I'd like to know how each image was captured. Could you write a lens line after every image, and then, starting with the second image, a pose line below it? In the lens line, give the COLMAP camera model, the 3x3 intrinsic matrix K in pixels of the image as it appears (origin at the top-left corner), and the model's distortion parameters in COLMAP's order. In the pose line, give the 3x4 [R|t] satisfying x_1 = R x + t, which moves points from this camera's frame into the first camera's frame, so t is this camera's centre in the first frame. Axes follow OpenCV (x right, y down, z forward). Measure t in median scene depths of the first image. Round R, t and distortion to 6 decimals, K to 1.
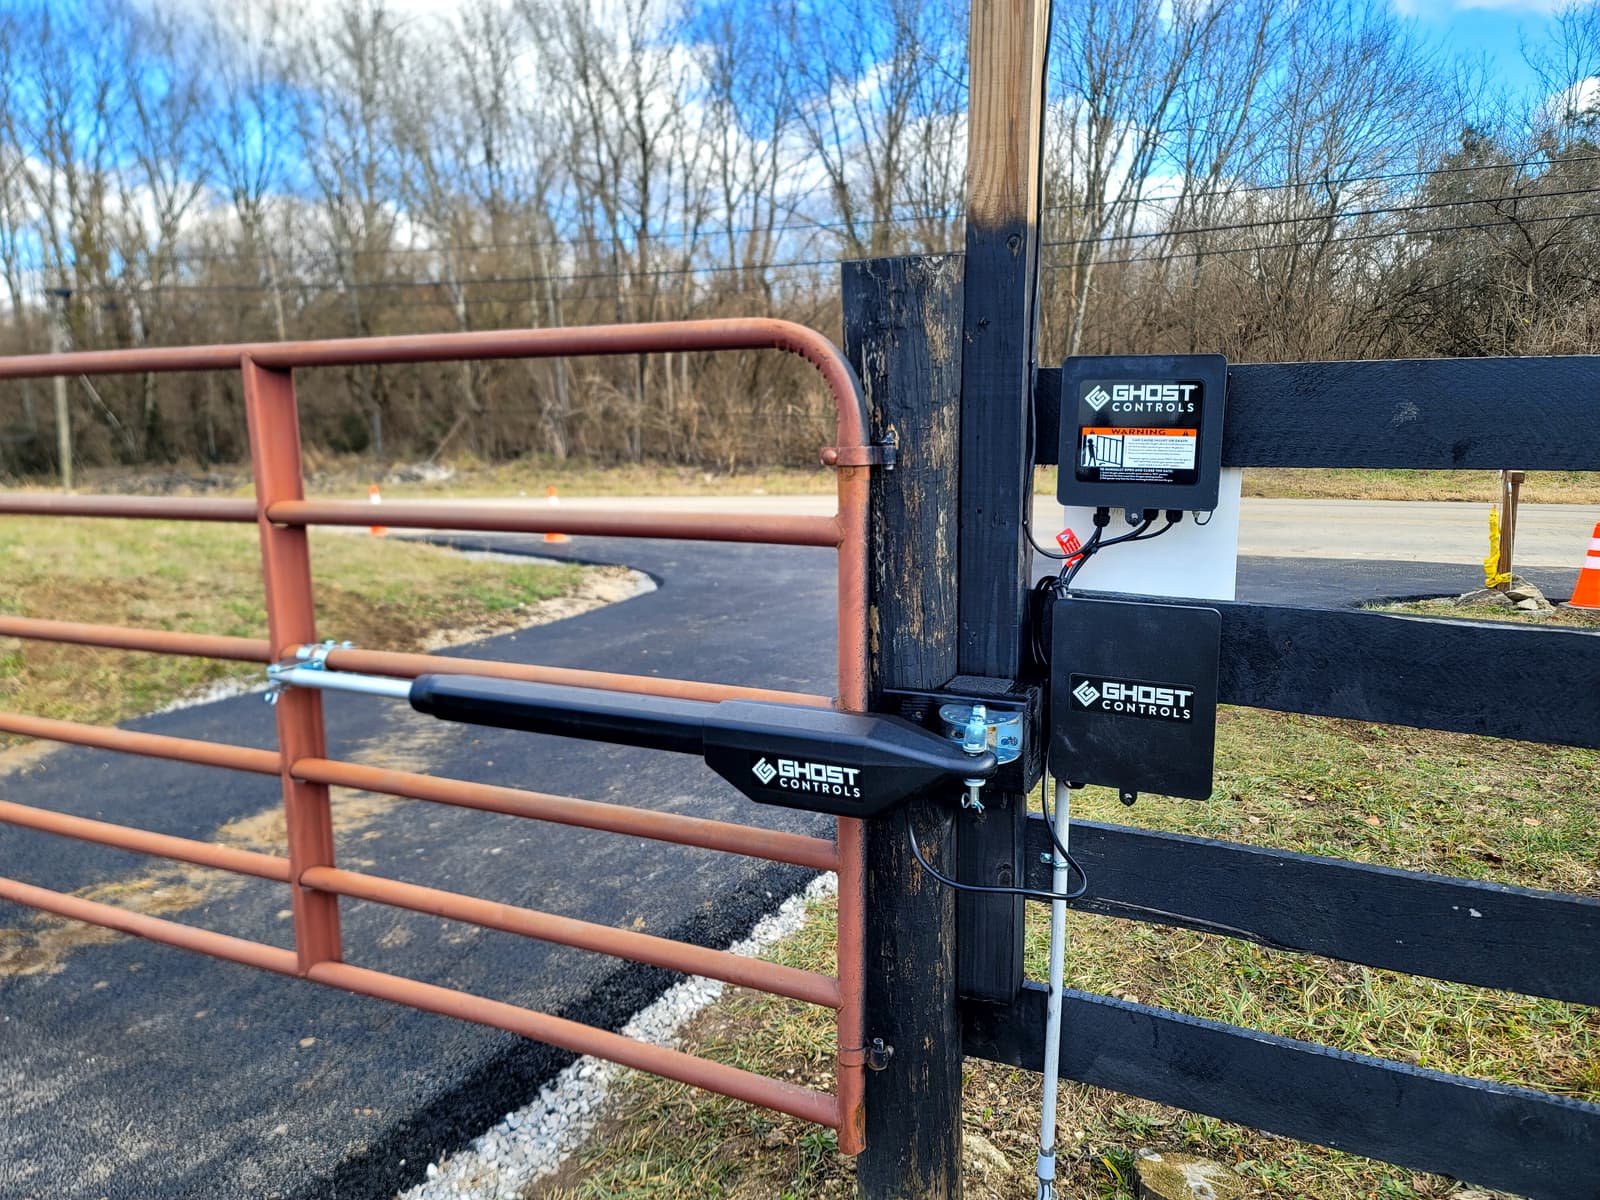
lens RADIAL K [[1072.3, 0, 800.5], [0, 1072.3, 573.7], [0, 0, 1]] dist [0.070249, -0.049206]
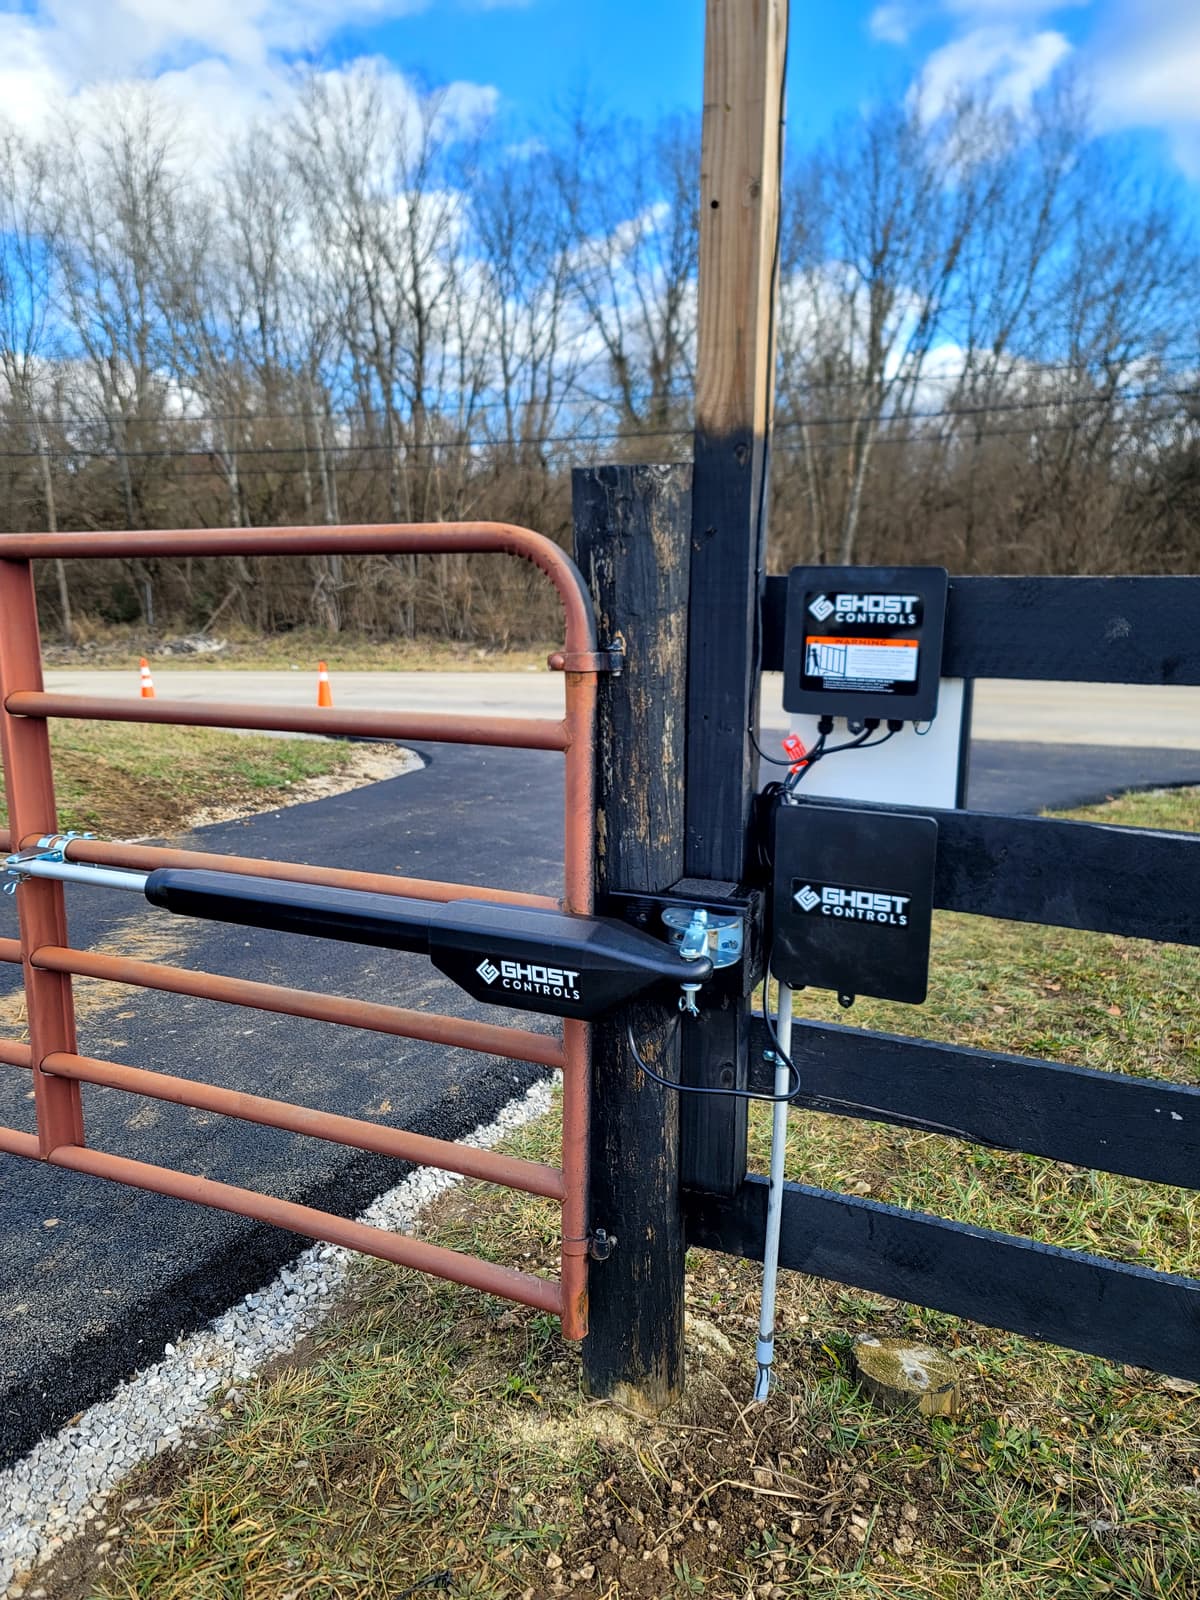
lens RADIAL K [[1072.3, 0, 582.0], [0, 1072.3, 780.4], [0, 0, 1]] dist [0.070249, -0.049206]
pose [[0.999903, 0.012500, 0.006118, 0.025300], [-0.012671, 0.999503, 0.028870, -0.015026], [-0.005754, -0.028945, 0.999564, -0.007191]]
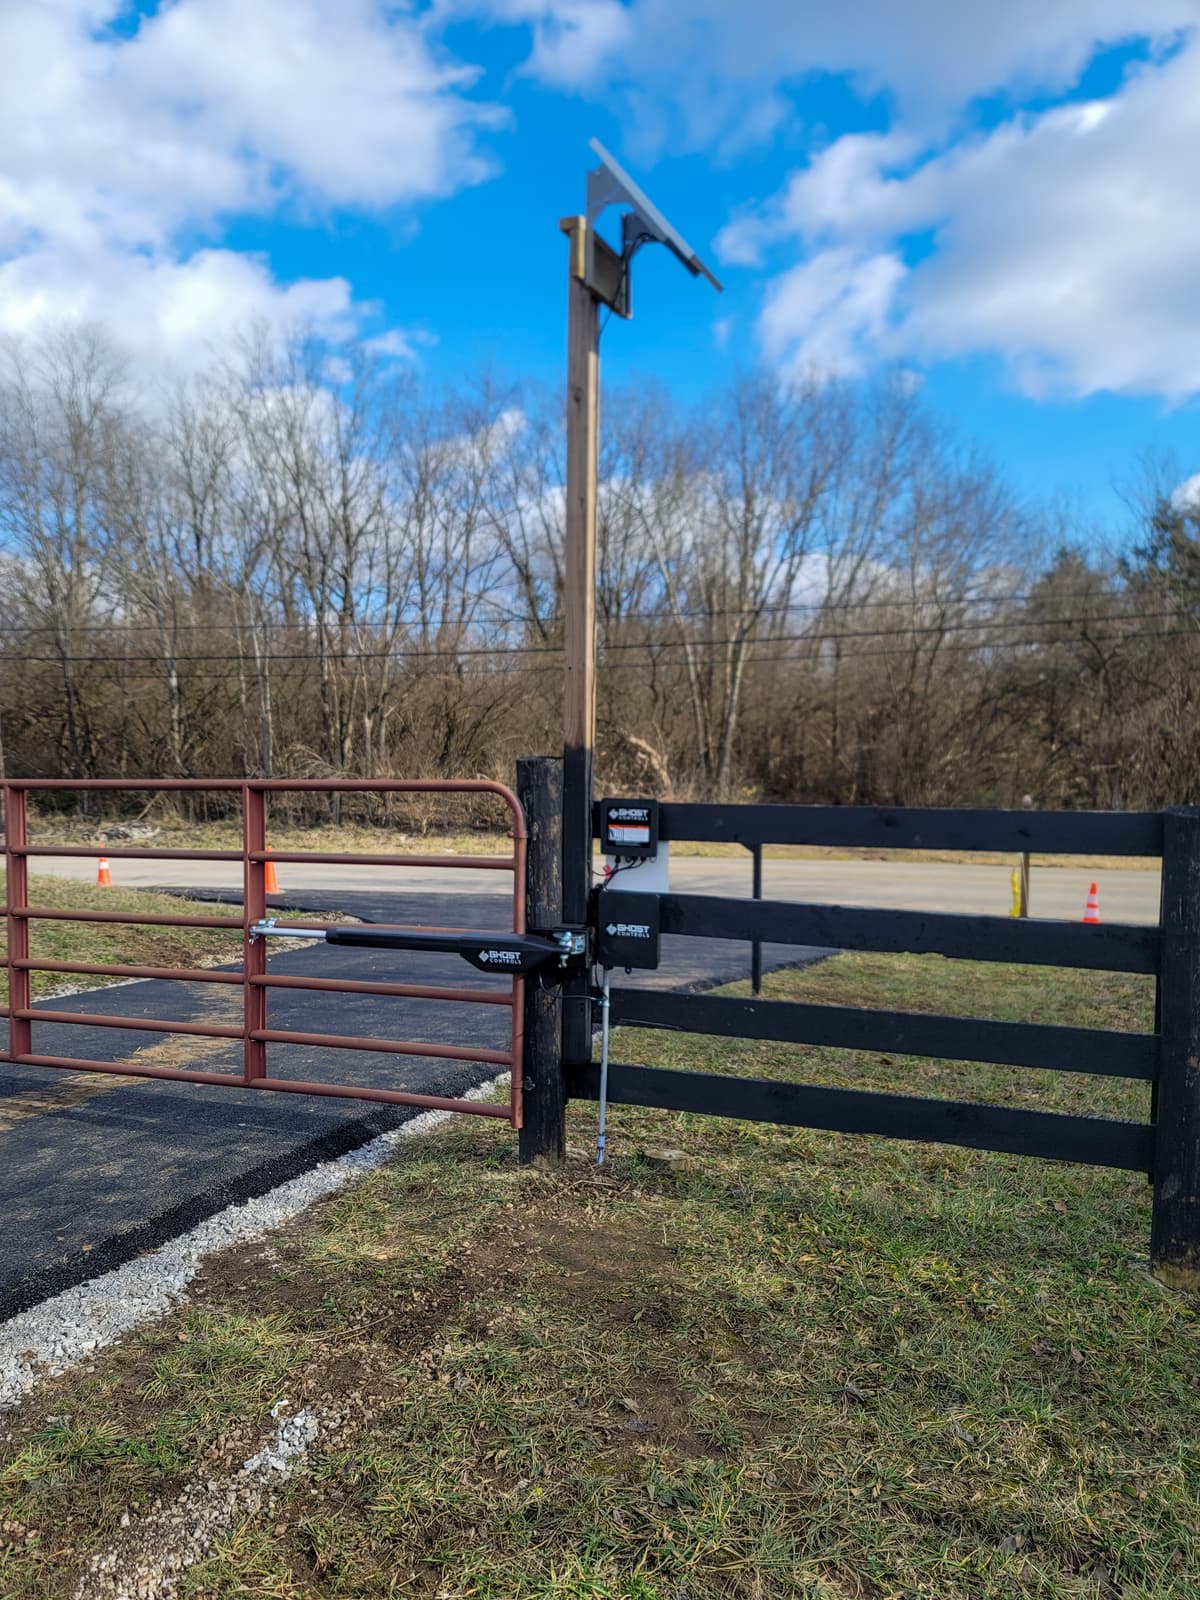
lens RADIAL K [[1072.3, 0, 570.5], [0, 1072.3, 819.8], [0, 0, 1]] dist [0.070249, -0.049206]
pose [[0.996745, 0.013659, 0.079457, -0.019090], [-0.005063, 0.994203, -0.107400, 0.071513], [-0.080463, 0.106648, 0.991036, -0.851608]]
